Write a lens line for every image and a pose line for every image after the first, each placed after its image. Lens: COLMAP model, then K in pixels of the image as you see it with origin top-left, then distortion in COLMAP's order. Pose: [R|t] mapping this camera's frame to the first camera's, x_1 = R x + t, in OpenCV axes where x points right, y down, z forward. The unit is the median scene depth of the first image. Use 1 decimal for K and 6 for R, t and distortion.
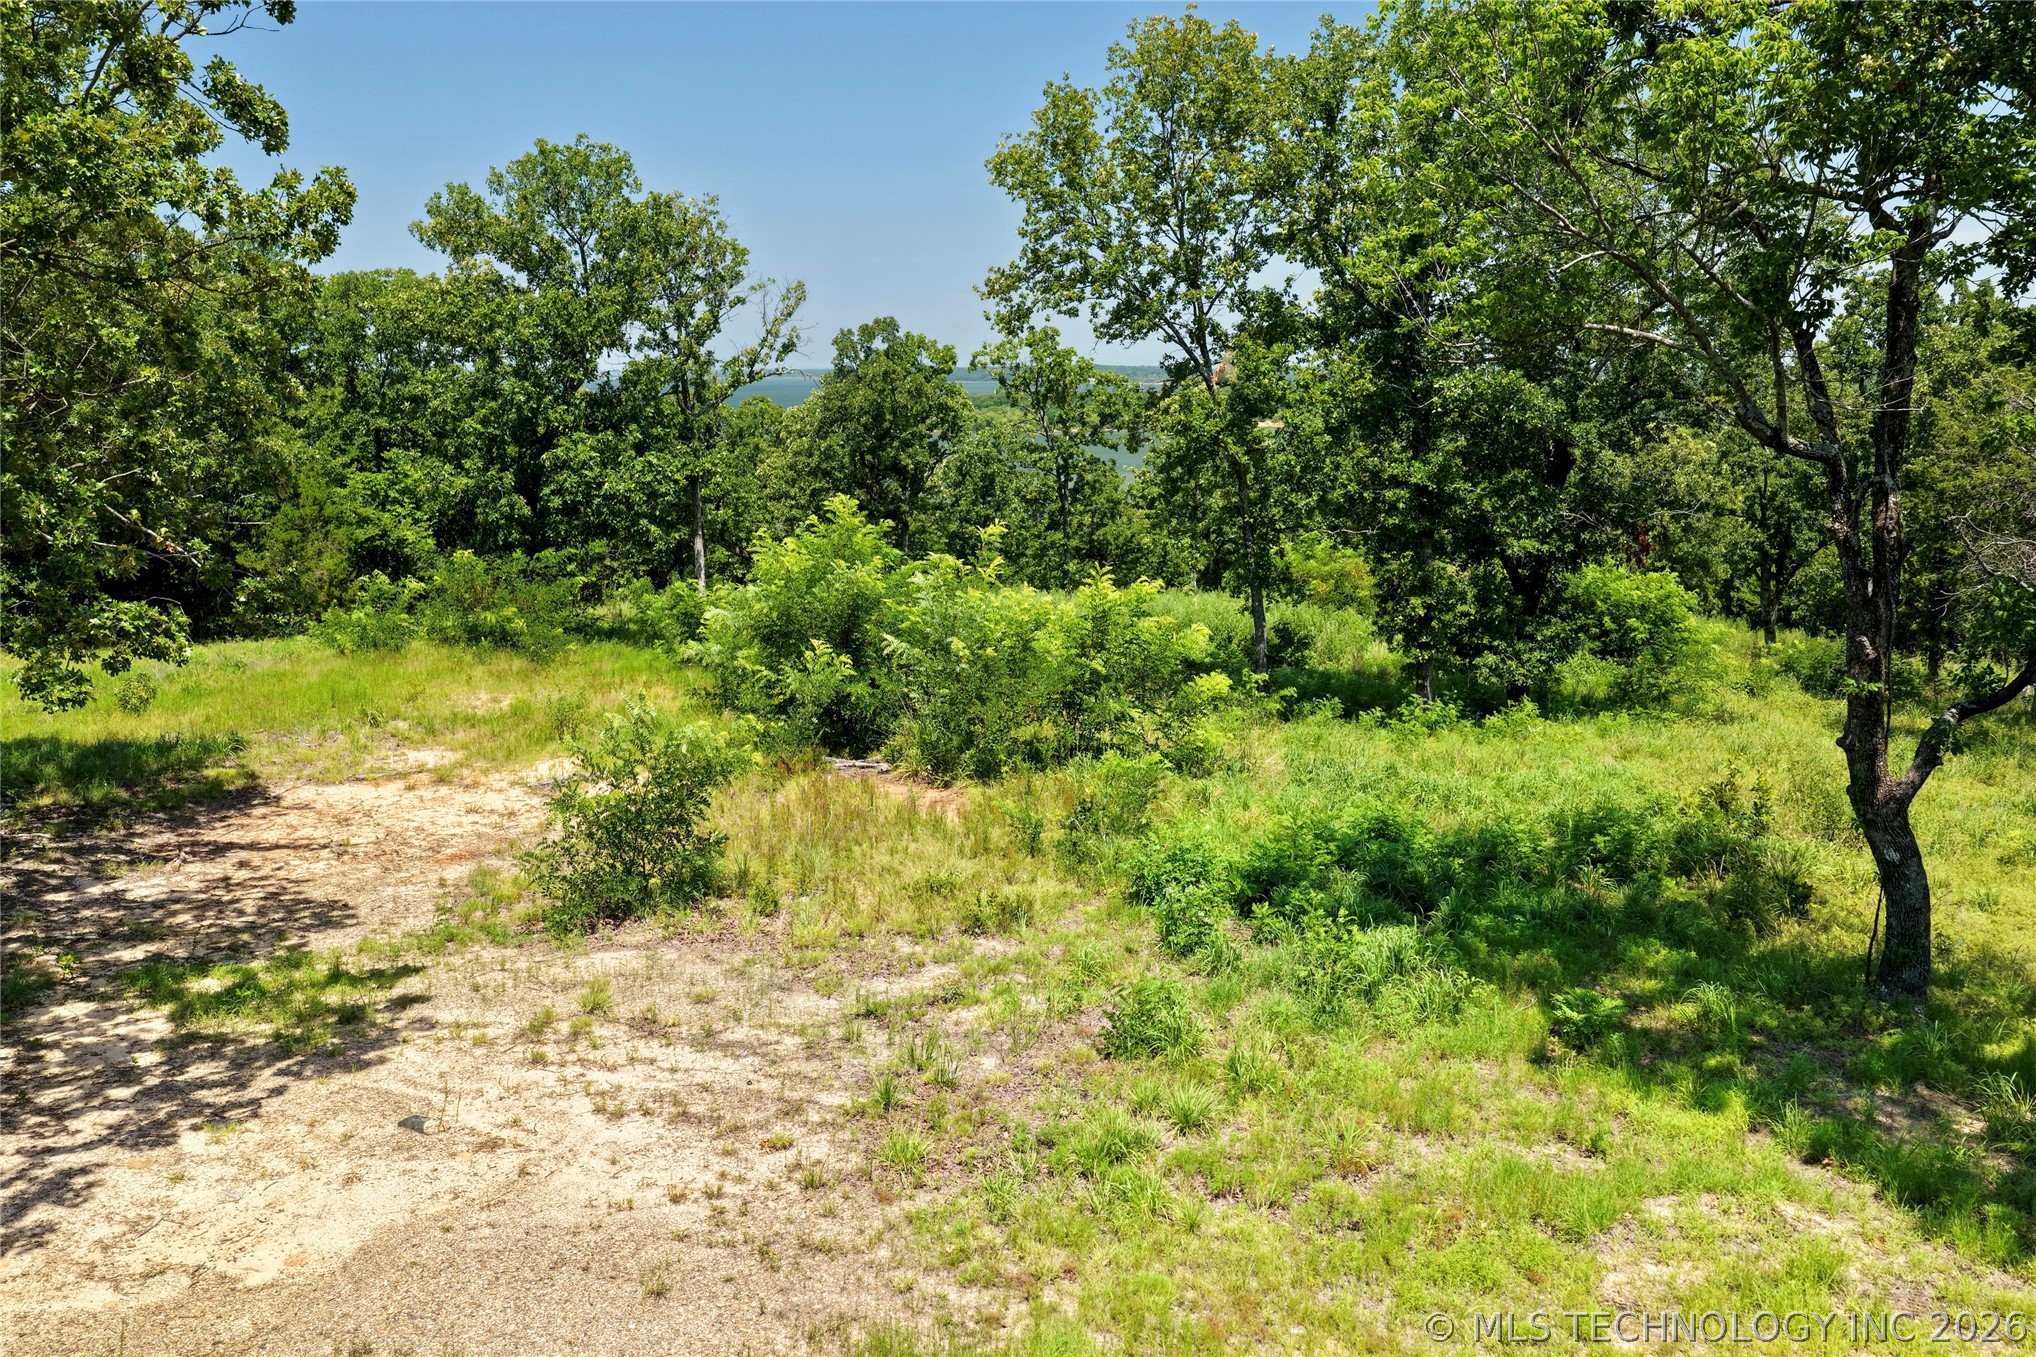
lens RADIAL K [[1681.2, 0, 1023.0], [0, 1681.2, 679.4], [0, 0, 1]] dist [-0.012397, 0.033428]
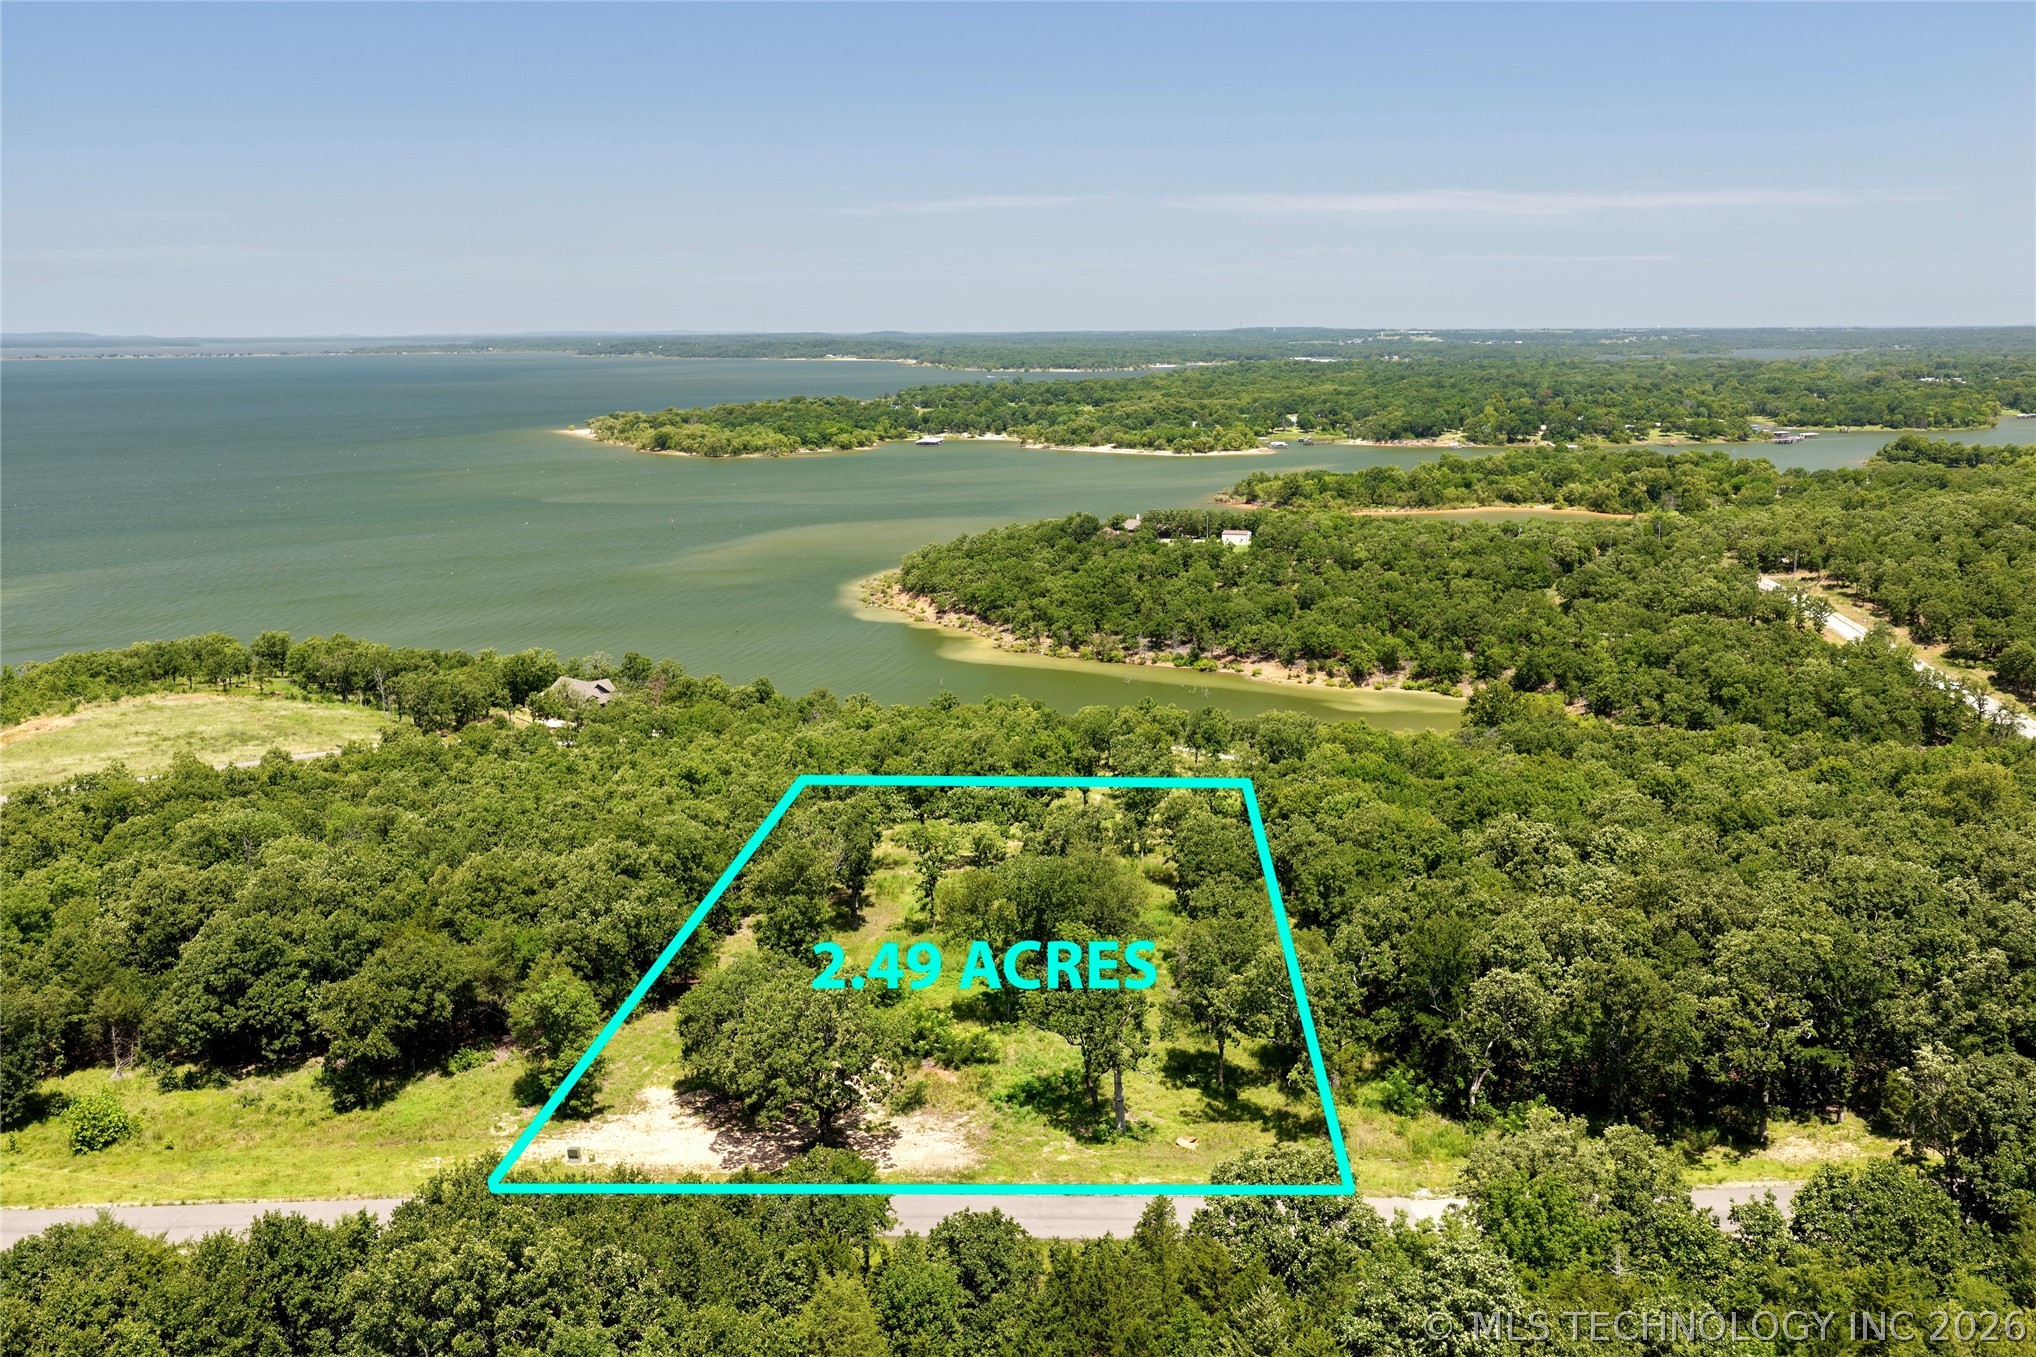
lens RADIAL K [[1681.2, 0, 1023.0], [0, 1681.2, 679.4], [0, 0, 1]] dist [-0.012397, 0.033428]
pose [[0.987929, -0.038728, 0.149988, -0.248644], [0.035273, 0.999049, 0.025629, -0.571179], [-0.150838, -0.020029, 0.988356, -1.861362]]
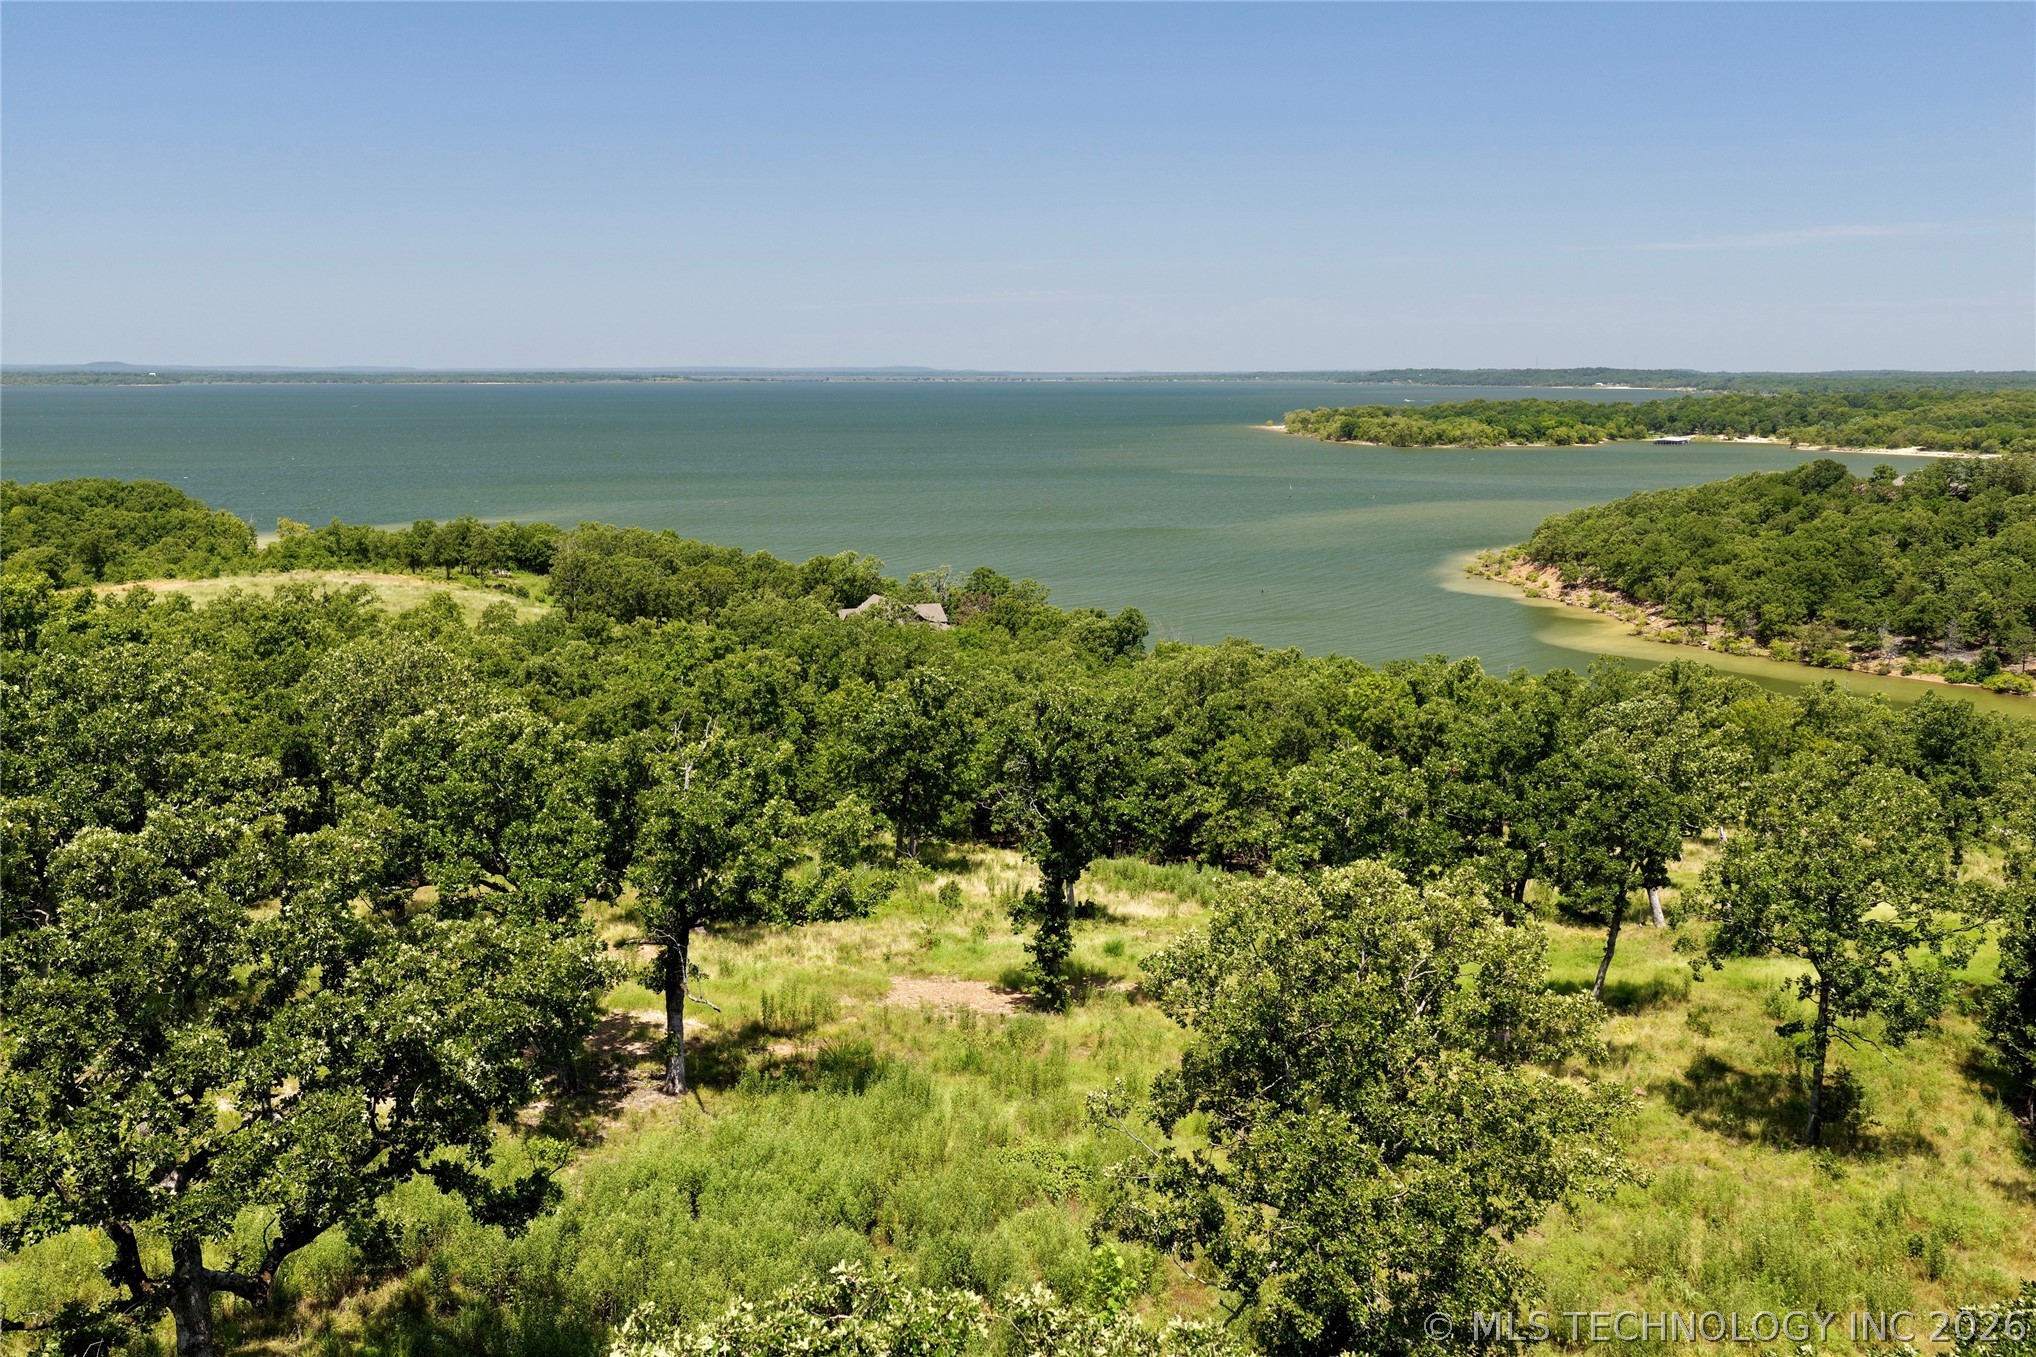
lens RADIAL K [[1681.2, 0, 1023.0], [0, 1681.2, 679.4], [0, 0, 1]] dist [-0.012397, 0.033428]
pose [[0.957748, 0.051975, -0.282874, 0.631430], [-0.052465, 0.998606, 0.005848, -0.279754], [0.282784, 0.009240, 0.959139, 1.099864]]
